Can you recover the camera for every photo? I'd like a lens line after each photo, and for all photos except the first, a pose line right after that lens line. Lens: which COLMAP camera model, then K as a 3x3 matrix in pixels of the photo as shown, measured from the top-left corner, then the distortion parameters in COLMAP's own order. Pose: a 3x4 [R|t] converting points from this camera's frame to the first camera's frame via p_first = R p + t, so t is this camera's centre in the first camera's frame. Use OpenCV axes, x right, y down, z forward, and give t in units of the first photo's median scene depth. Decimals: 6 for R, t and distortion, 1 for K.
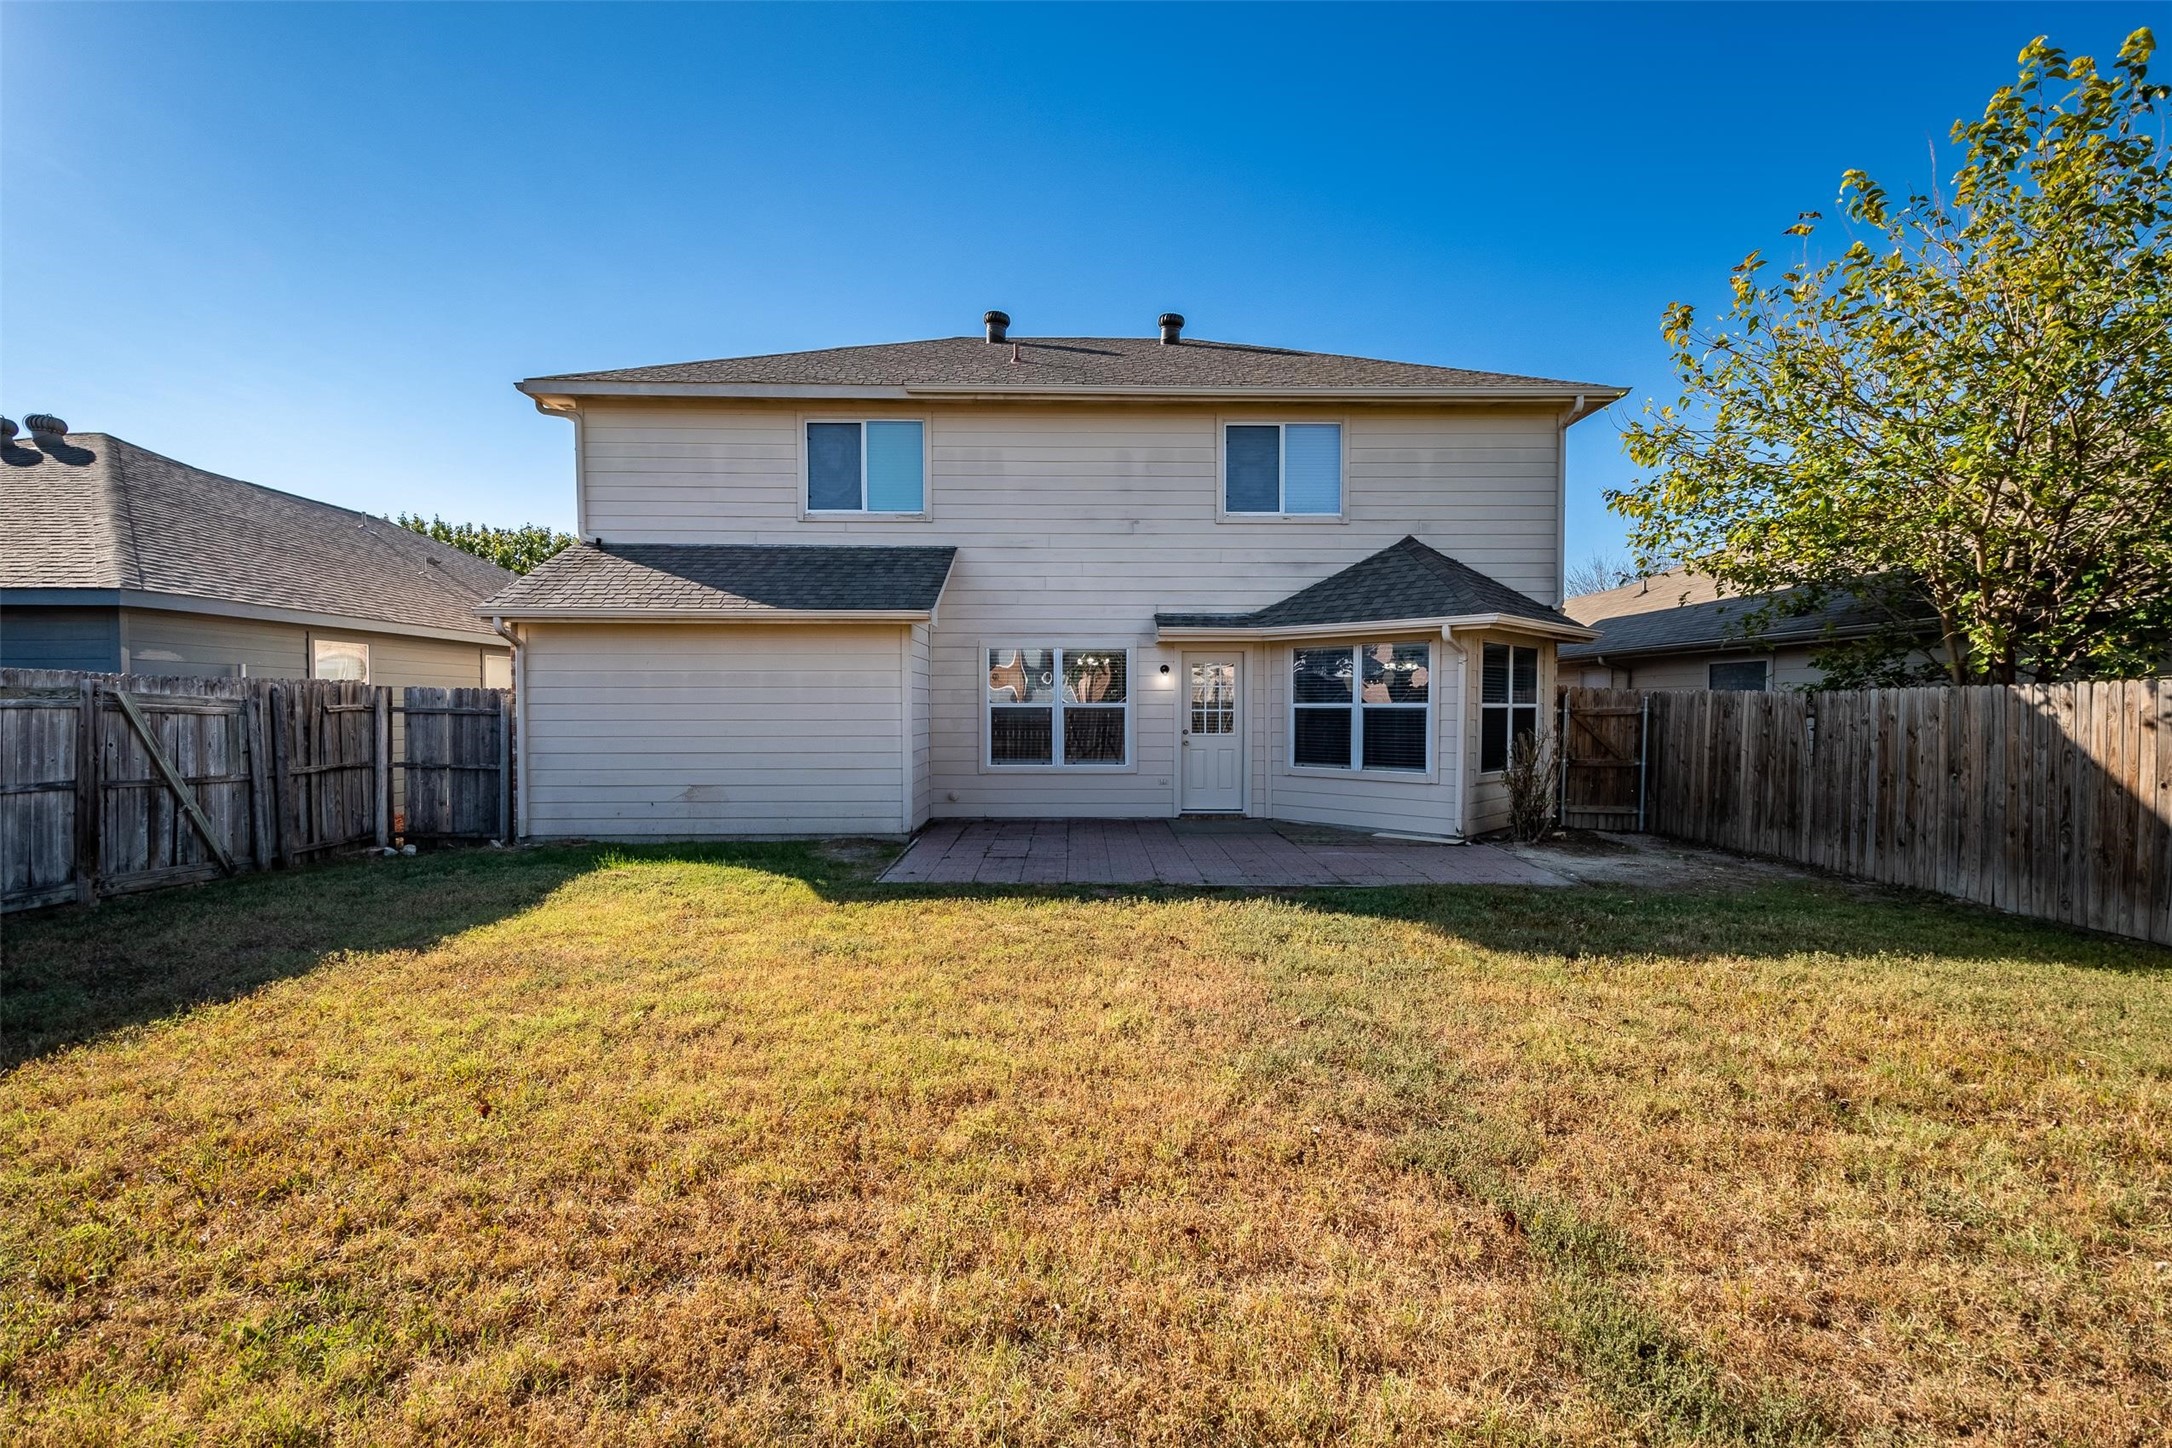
lens RADIAL K [[985.5, 0, 978.2], [0, 985.5, 741.5], [0, 0, 1]] dist [0.012417, -0.000431]
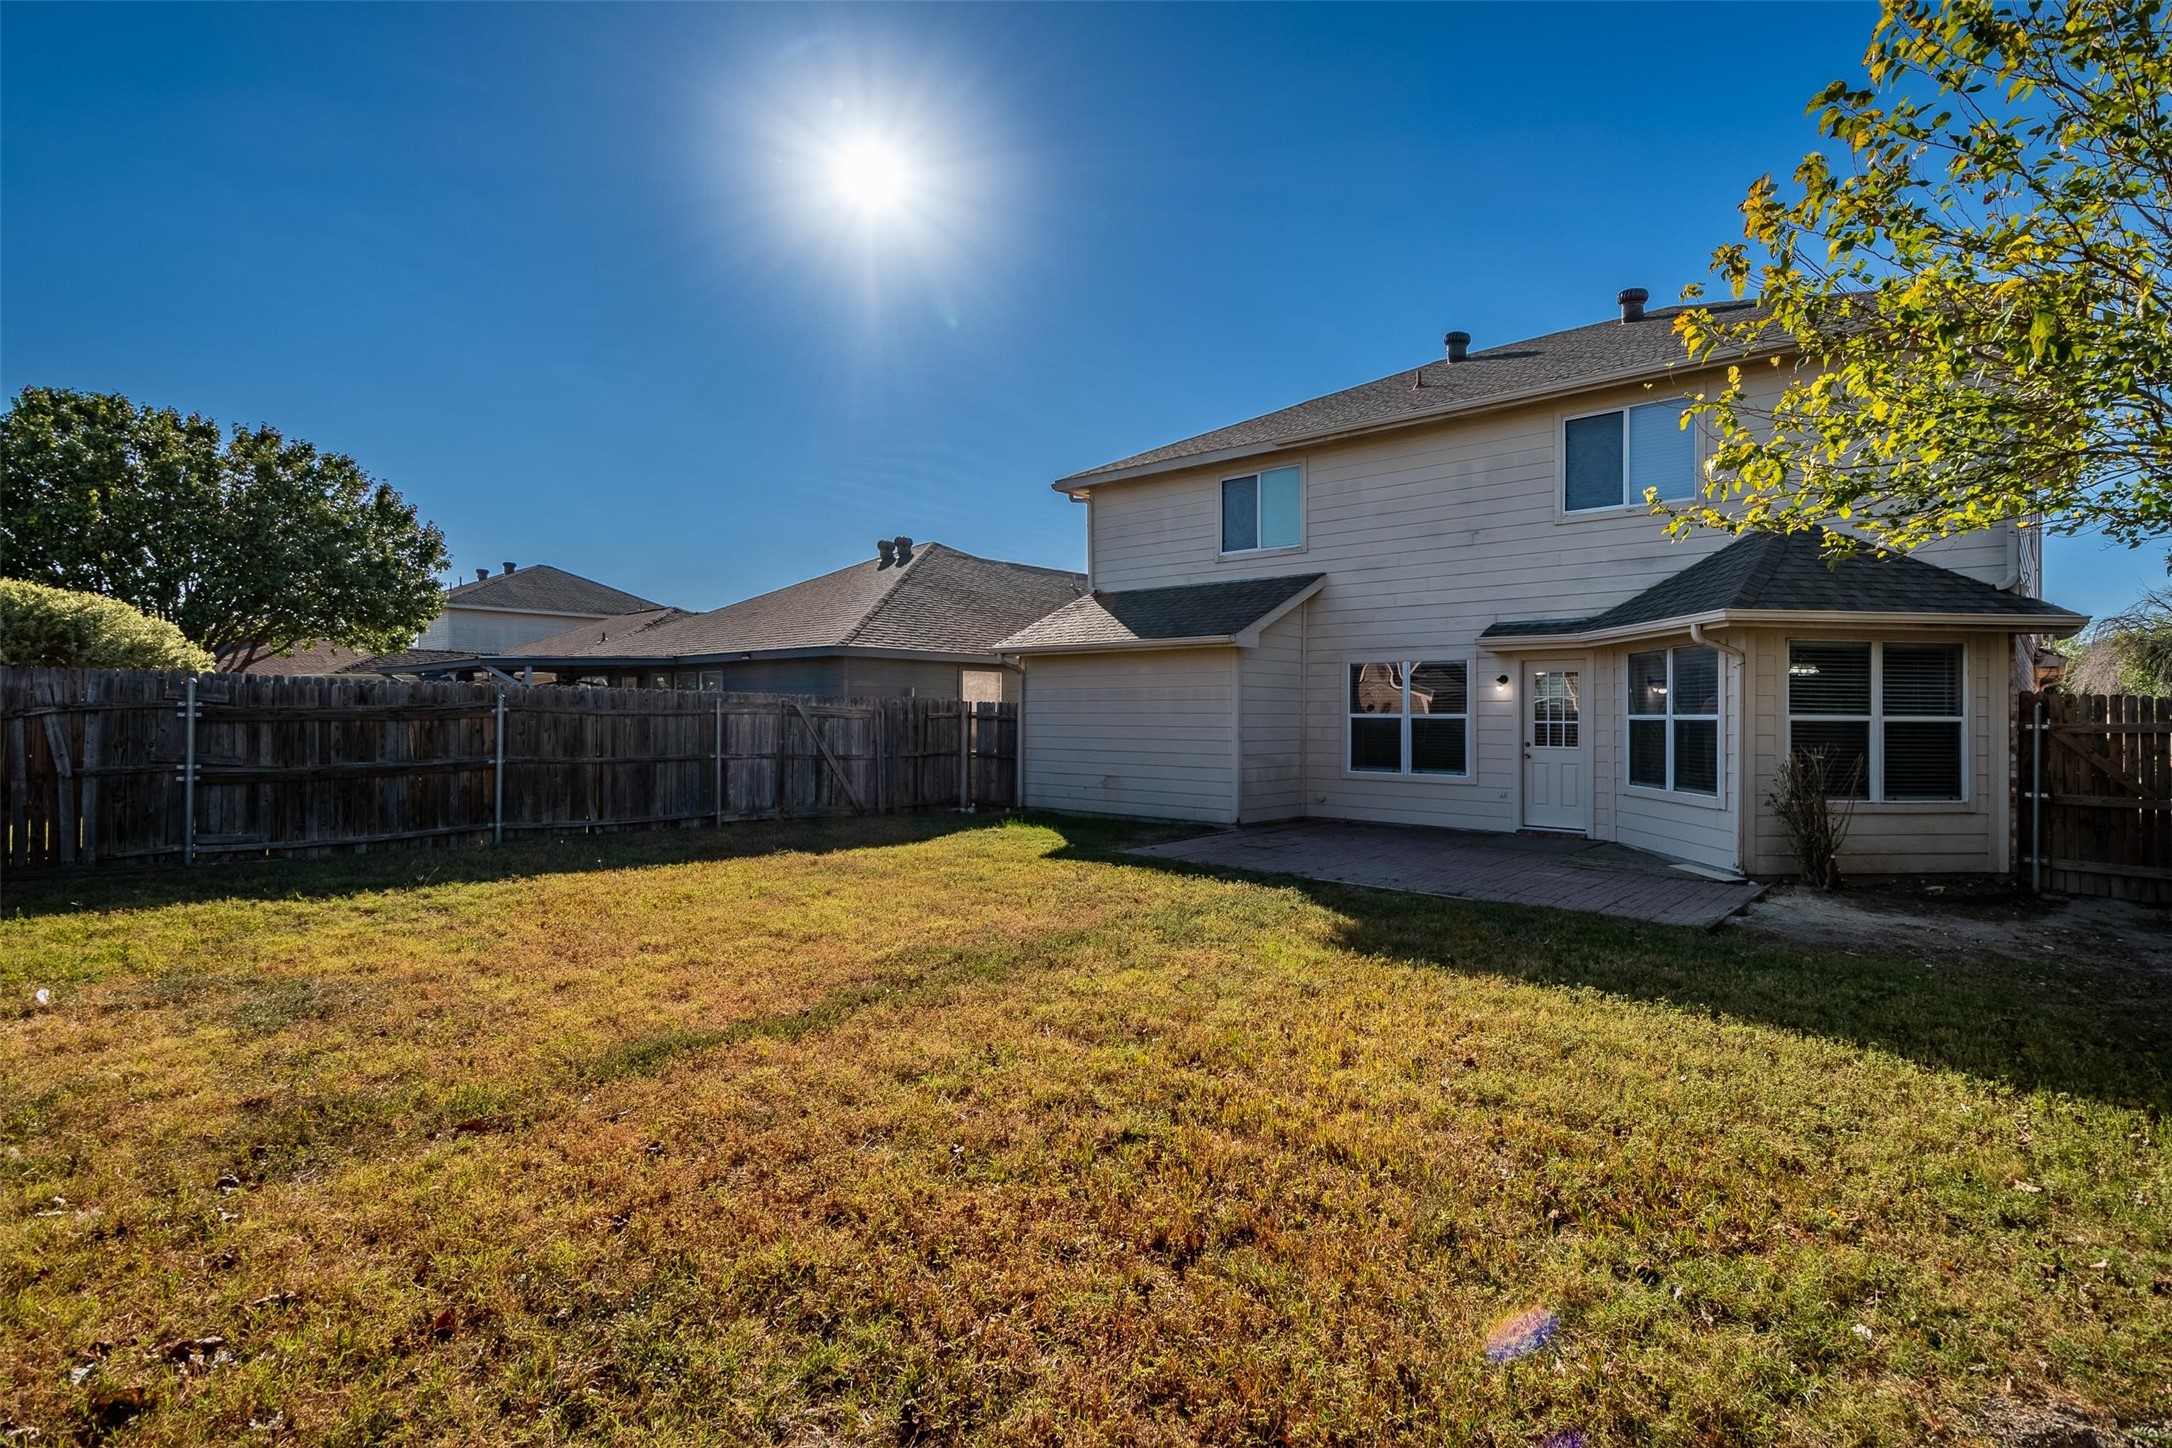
lens RADIAL K [[953.0, 0, 1086.0], [0, 953.0, 724.0], [0, 0, 1]] dist [0.011537, -0.000116]
pose [[0.762636, 0.010357, -0.646745, 0.495541], [-0.029856, 0.999370, -0.019203, 0.001195], [0.646138, 0.033954, 0.762465, 0.014816]]
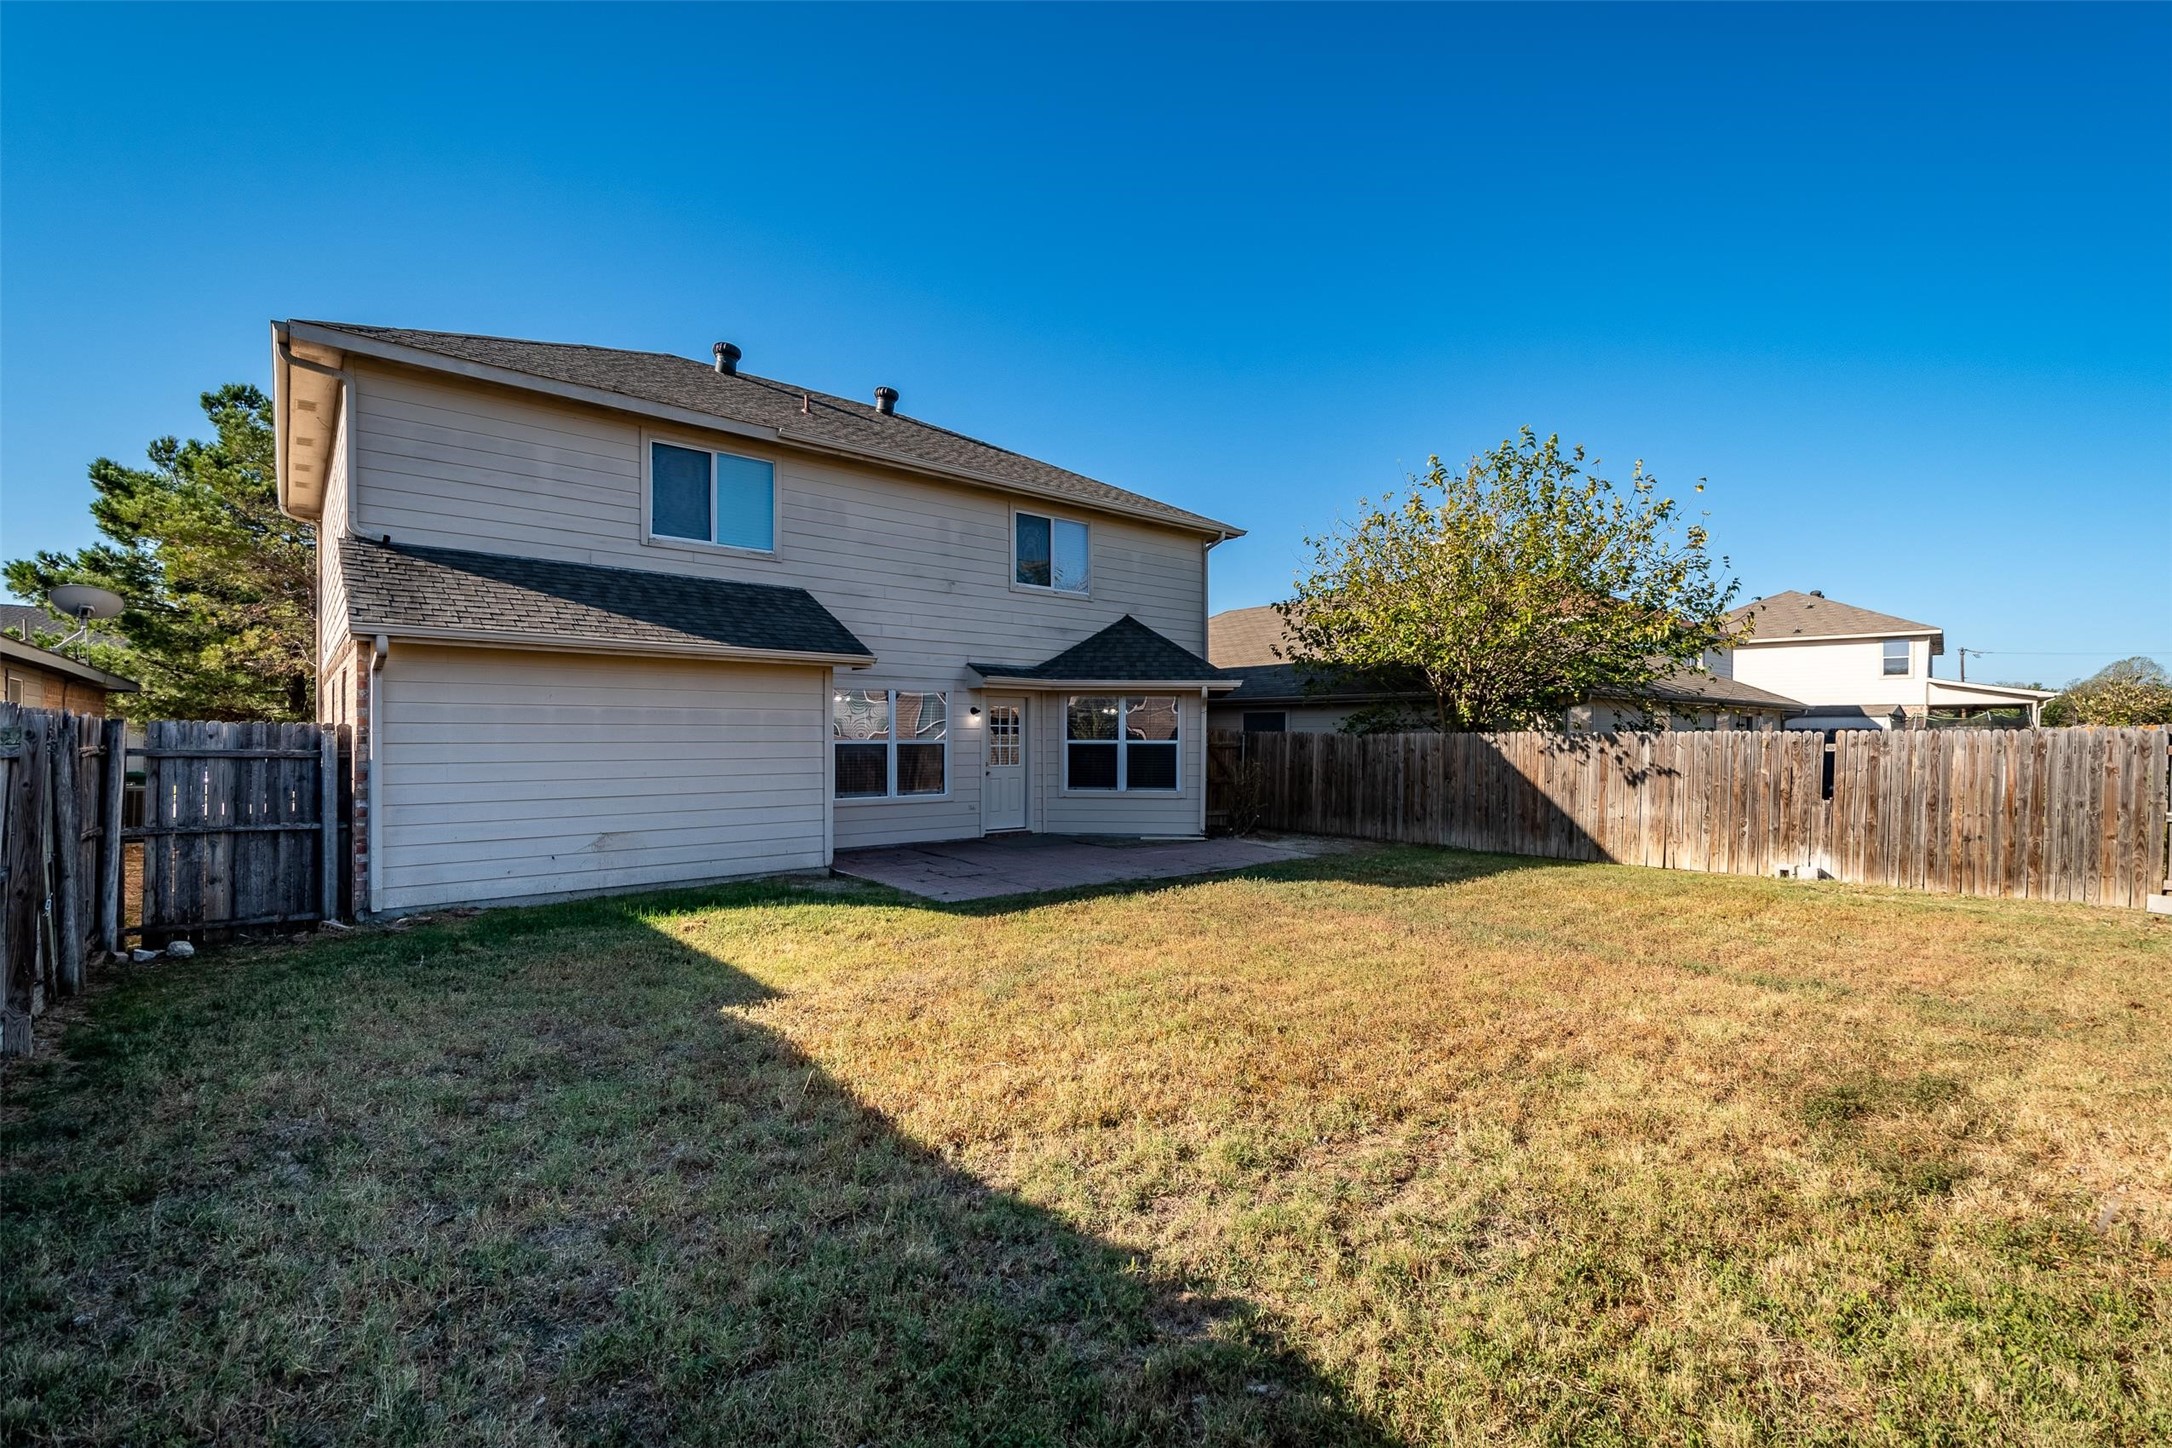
lens RADIAL K [[1116.2, 0, 953.9], [0, 1116.2, 733.9], [0, 0, 1]] dist [0.015309, -0.000098]
pose [[0.752870, 0.000325, 0.658170, -0.713510], [0.022205, 0.999418, -0.025893, -0.012570], [-0.657795, 0.034109, 0.752424, 0.021704]]
